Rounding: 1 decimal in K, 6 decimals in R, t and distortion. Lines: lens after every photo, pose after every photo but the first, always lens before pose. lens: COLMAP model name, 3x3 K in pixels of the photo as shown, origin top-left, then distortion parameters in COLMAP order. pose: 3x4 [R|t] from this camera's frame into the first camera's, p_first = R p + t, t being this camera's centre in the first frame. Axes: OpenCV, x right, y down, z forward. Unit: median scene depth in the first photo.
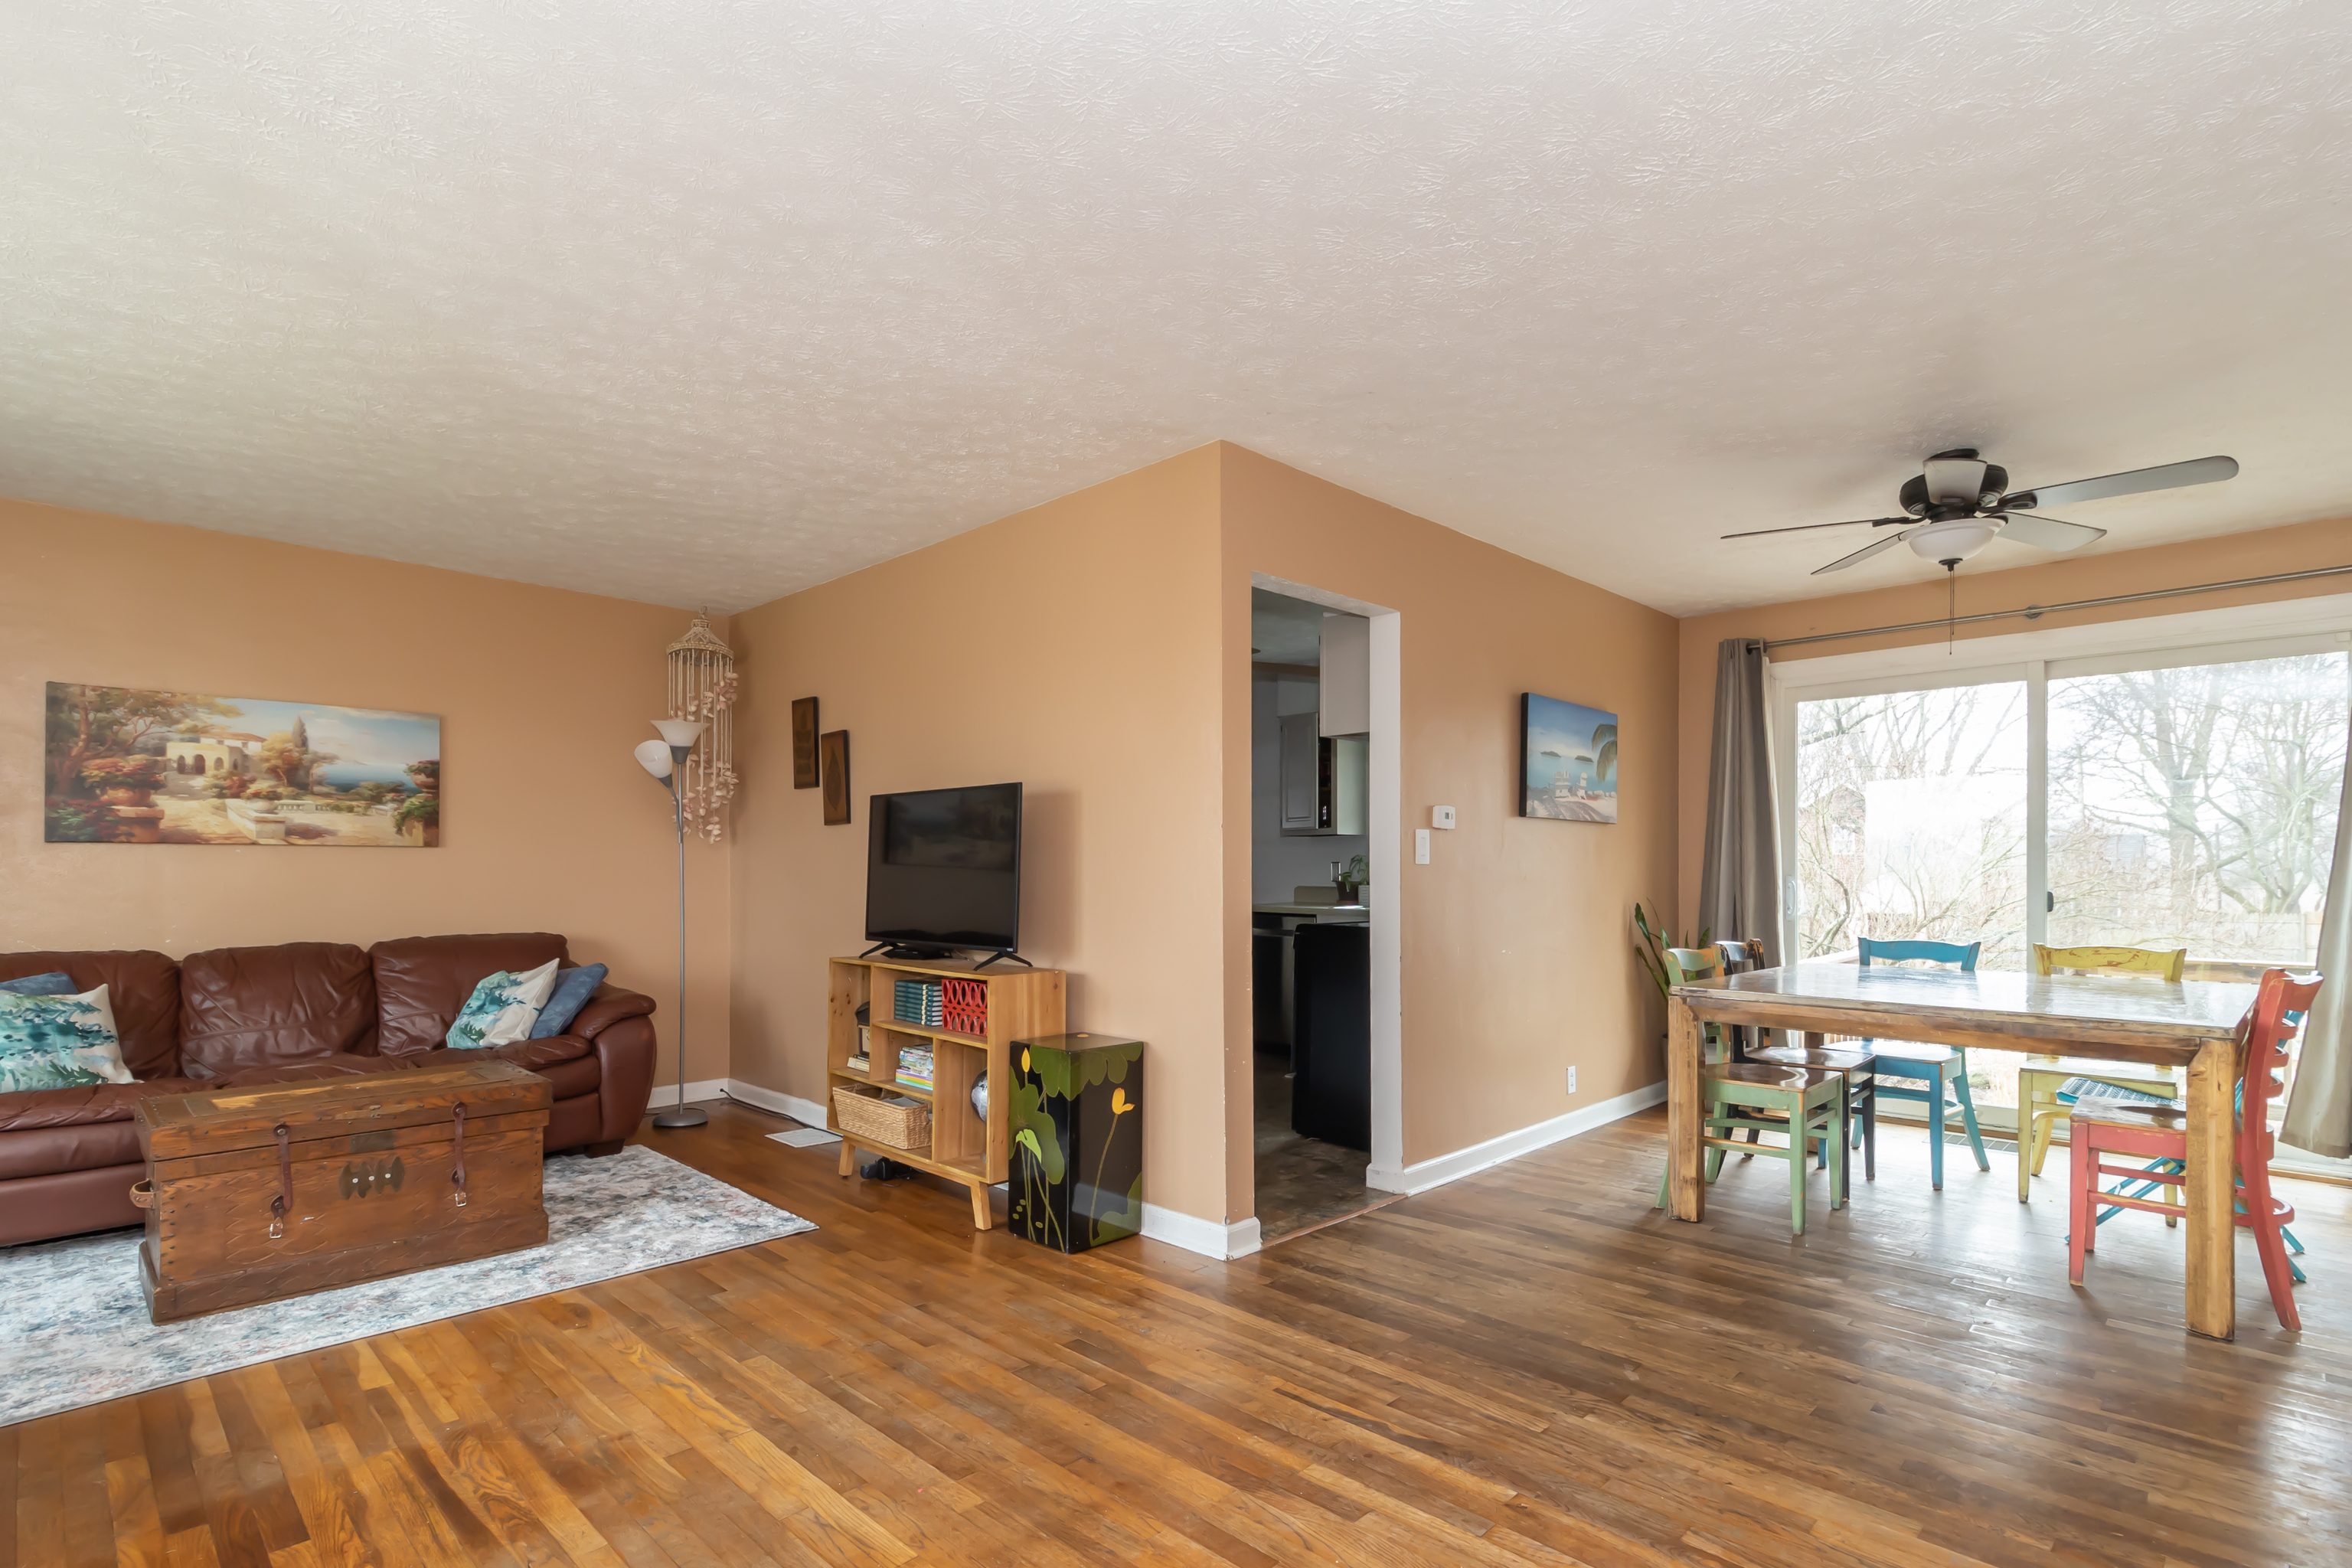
lens RADIAL K [[1187.7, 0, 1210.7], [0, 1187.7, 868.0], [0, 0, 1]] dist [-0.002848, -0.000655]
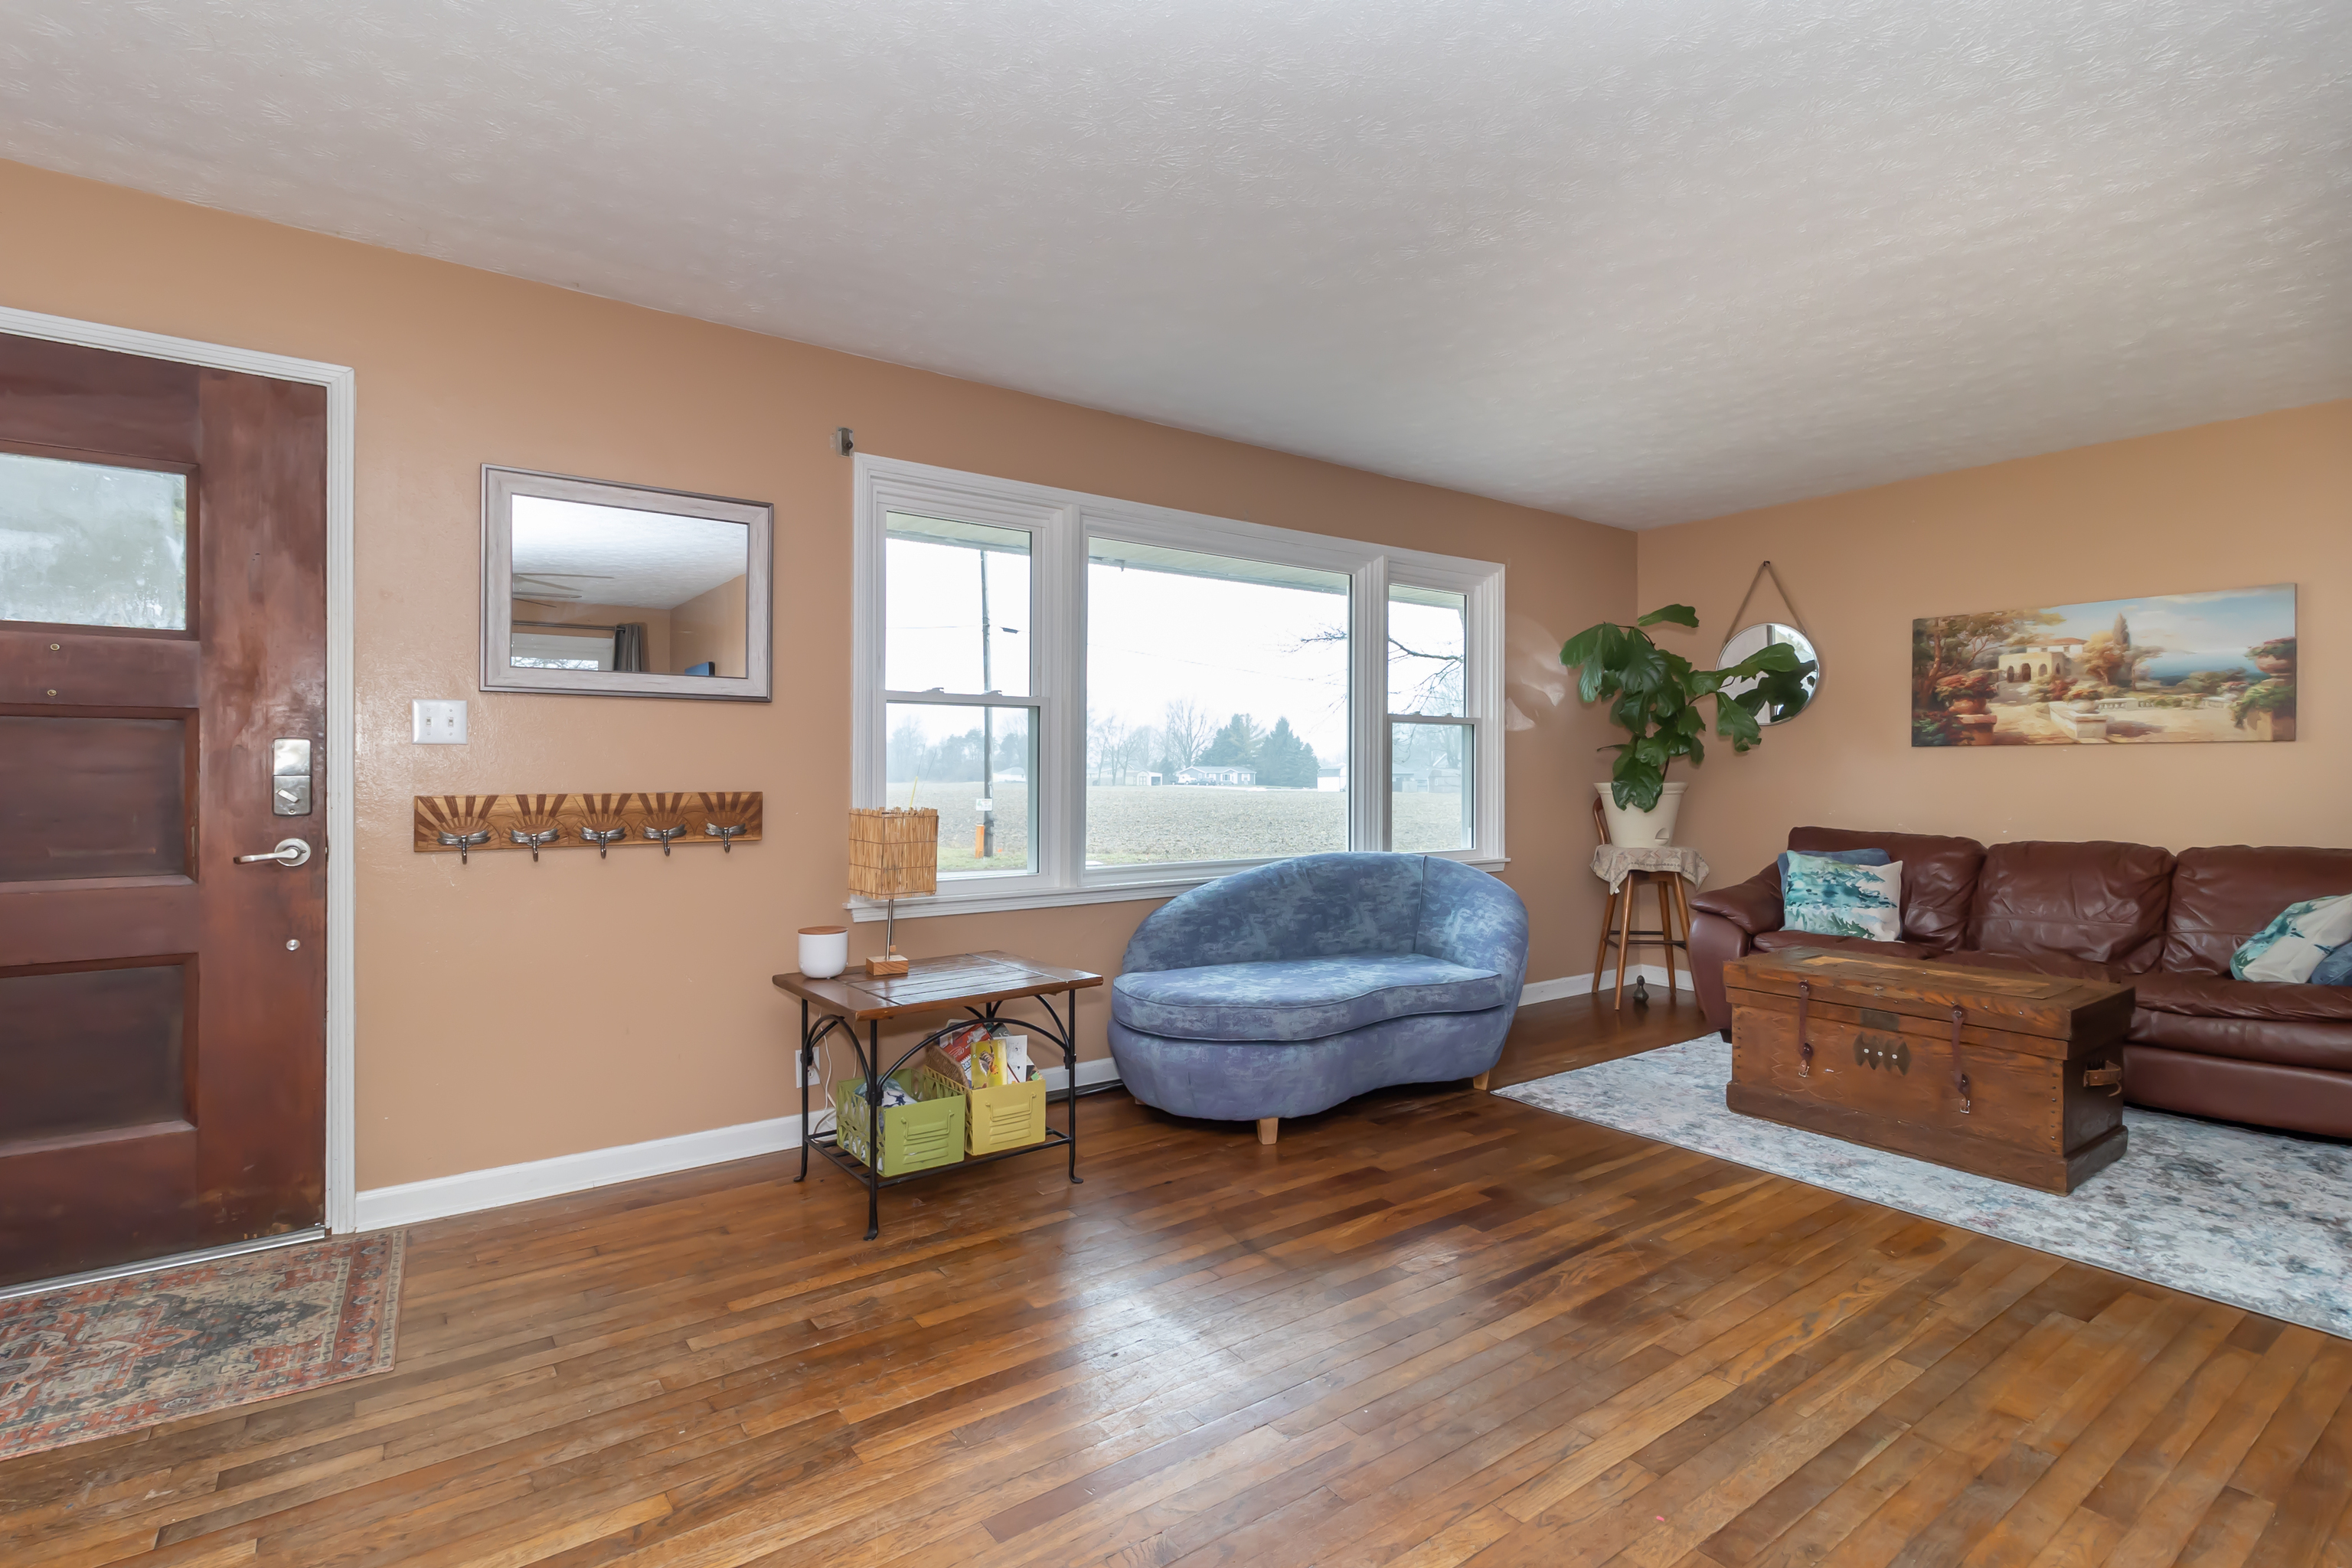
lens RADIAL K [[1086.5, 0, 1174.6], [0, 1086.5, 774.2], [0, 0, 1]] dist [0.003140, -0.000071]
pose [[-0.185109, 0.004351, -0.982708, 0.293976], [0.001563, 0.999990, 0.004133, 0.001689], [0.982717, -0.000771, -0.185114, 0.424536]]
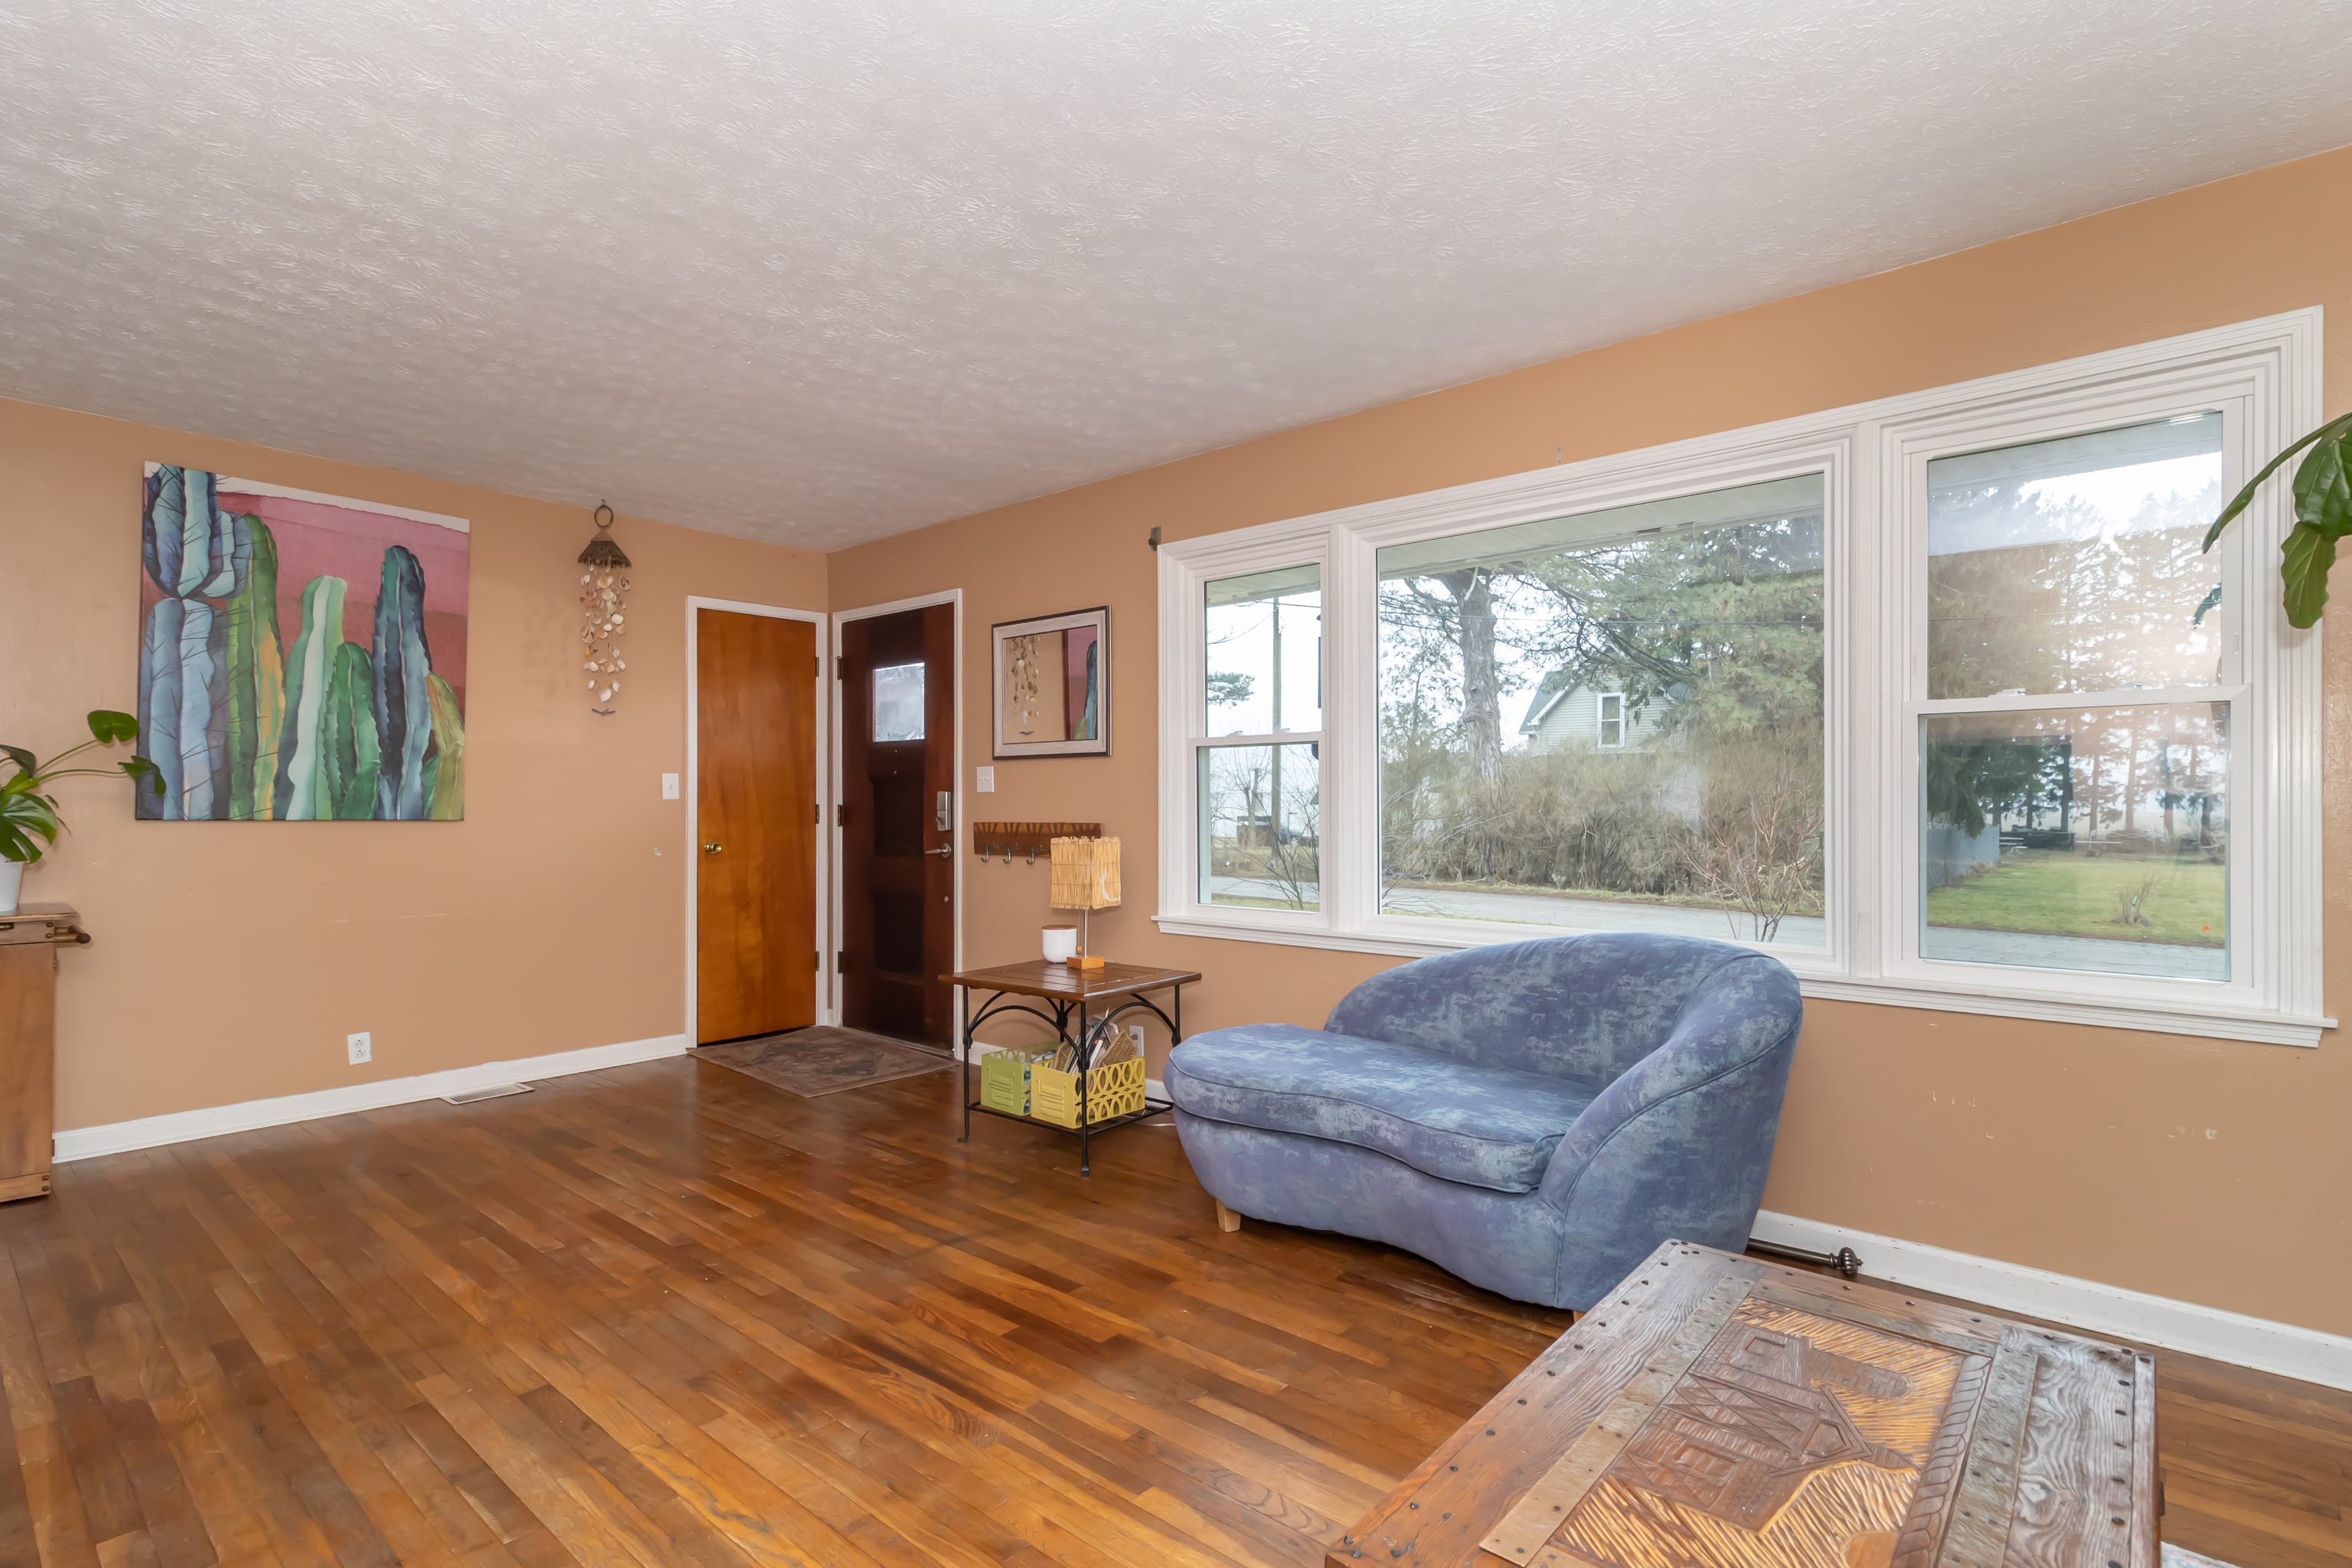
lens RADIAL K [[1122.3, 0, 1175.6], [0, 1122.3, 801.8], [0, 0, 1]] dist [-0.002110, -0.000006]
pose [[-0.998335, -0.001986, -0.057655, -0.425073], [-0.001415, 0.999950, -0.009946, 0.006882], [0.057672, -0.009848, -0.998287, 1.065499]]
